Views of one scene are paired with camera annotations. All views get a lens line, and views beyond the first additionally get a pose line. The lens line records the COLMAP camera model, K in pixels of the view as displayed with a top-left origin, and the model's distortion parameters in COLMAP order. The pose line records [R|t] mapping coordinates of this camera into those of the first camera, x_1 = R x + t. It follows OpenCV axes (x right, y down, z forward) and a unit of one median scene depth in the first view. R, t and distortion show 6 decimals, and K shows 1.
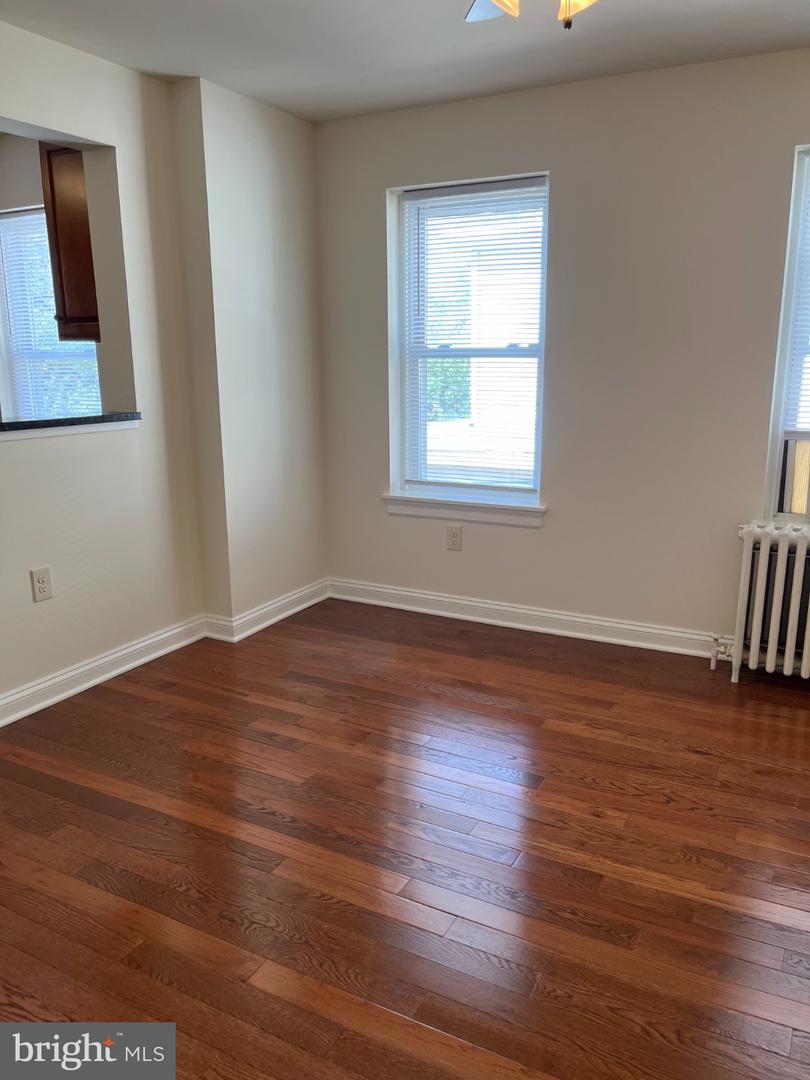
lens RADIAL K [[821.1, 0, 405.0], [0, 821.1, 540.0], [0, 0, 1]] dist [-0.006509, -0.003662]
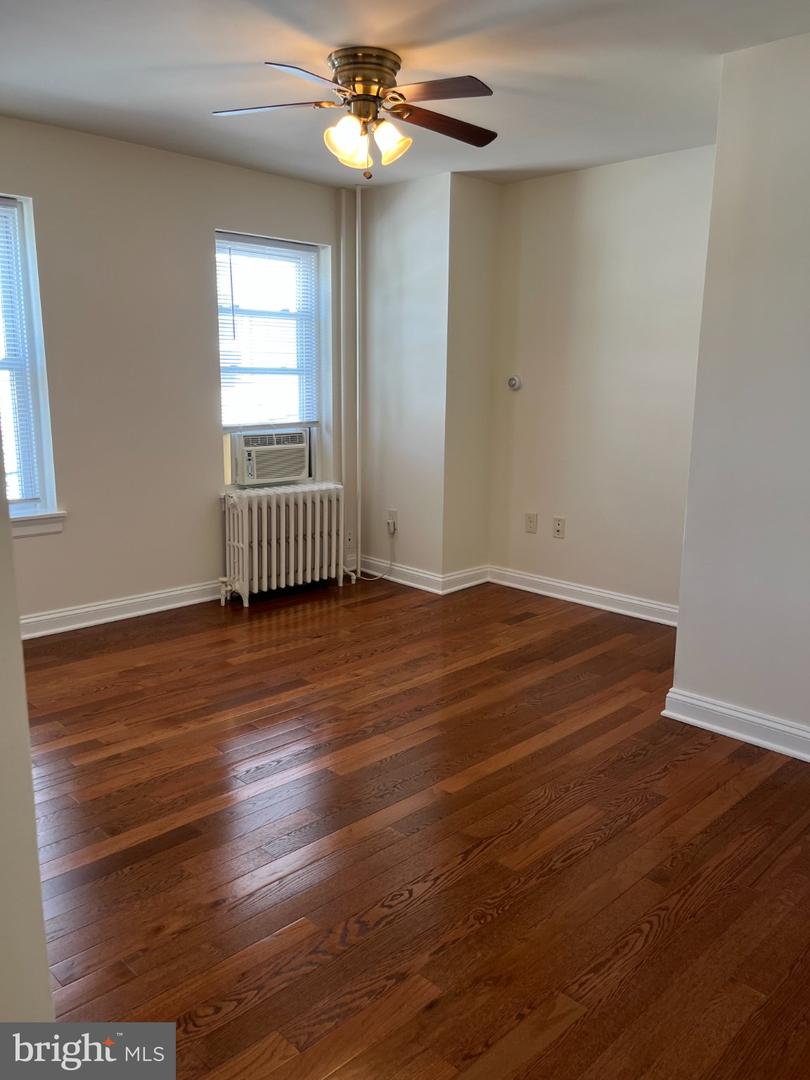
lens RADIAL K [[821.1, 0, 405.0], [0, 821.1, 540.0], [0, 0, 1]] dist [-0.006509, -0.003662]
pose [[0.247796, -0.164290, 0.954781, -0.594036], [0.184056, 0.975551, 0.120096, -0.040490], [-0.951168, 0.145974, 0.271976, 0.233097]]
